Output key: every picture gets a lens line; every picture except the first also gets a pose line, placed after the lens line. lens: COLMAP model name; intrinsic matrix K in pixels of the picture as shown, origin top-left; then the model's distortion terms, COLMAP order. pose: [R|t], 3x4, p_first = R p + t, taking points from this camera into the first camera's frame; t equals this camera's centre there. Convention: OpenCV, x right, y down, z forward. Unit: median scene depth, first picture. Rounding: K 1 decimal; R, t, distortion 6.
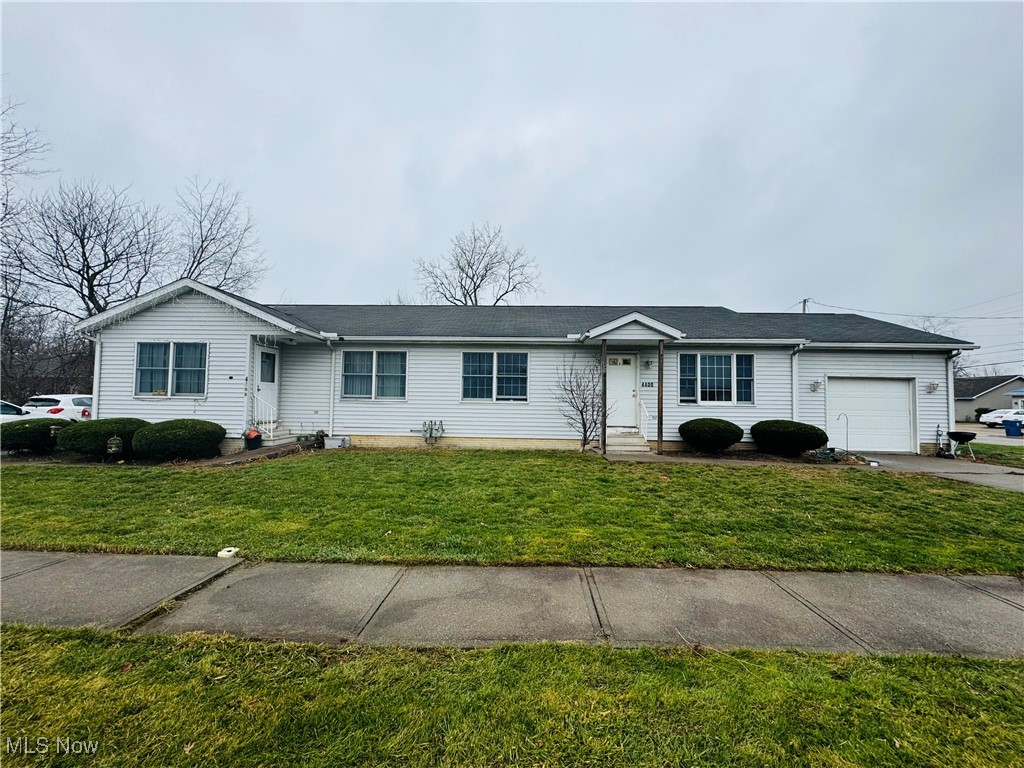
lens RADIAL K [[422.1, 0, 512.0], [0, 422.1, 384.0], [0, 0, 1]] dist [-0.000172, 0.000000]
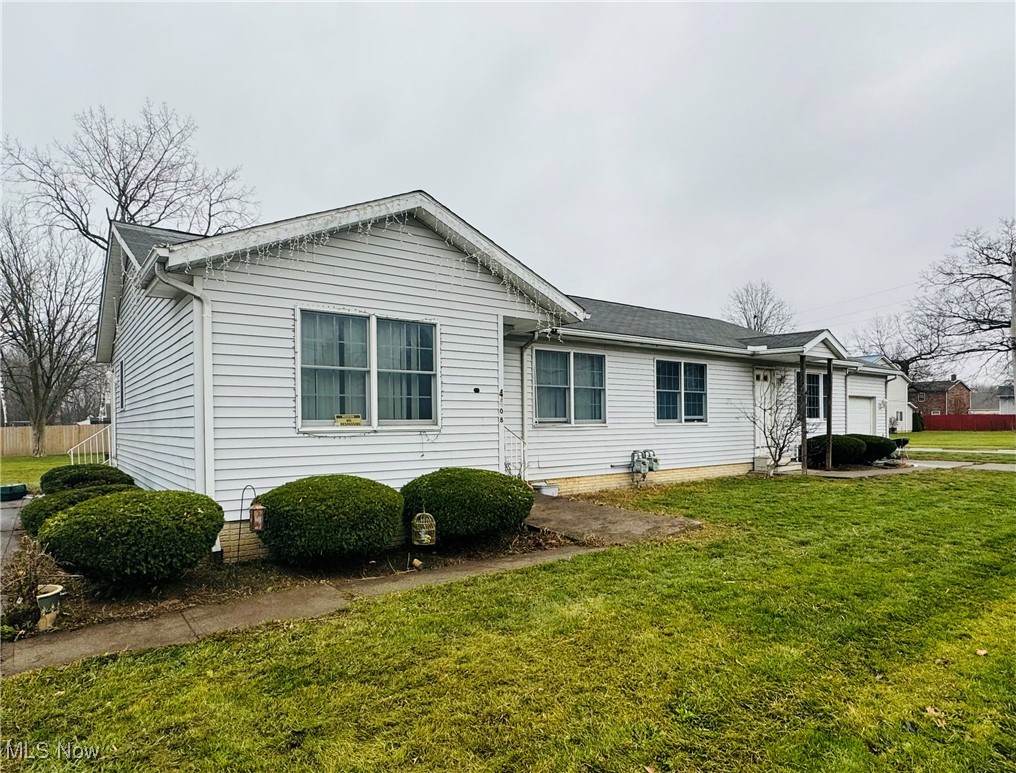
lens RADIAL K [[602.3, 0, 507.0], [0, 602.3, 425.3], [0, 0, 1]] dist [0.000702, 0.000139]
pose [[0.769608, -0.023949, 0.638067, -1.038150], [-0.007209, 0.998907, 0.046188, -0.005330], [-0.638476, -0.040147, 0.768594, 0.328869]]
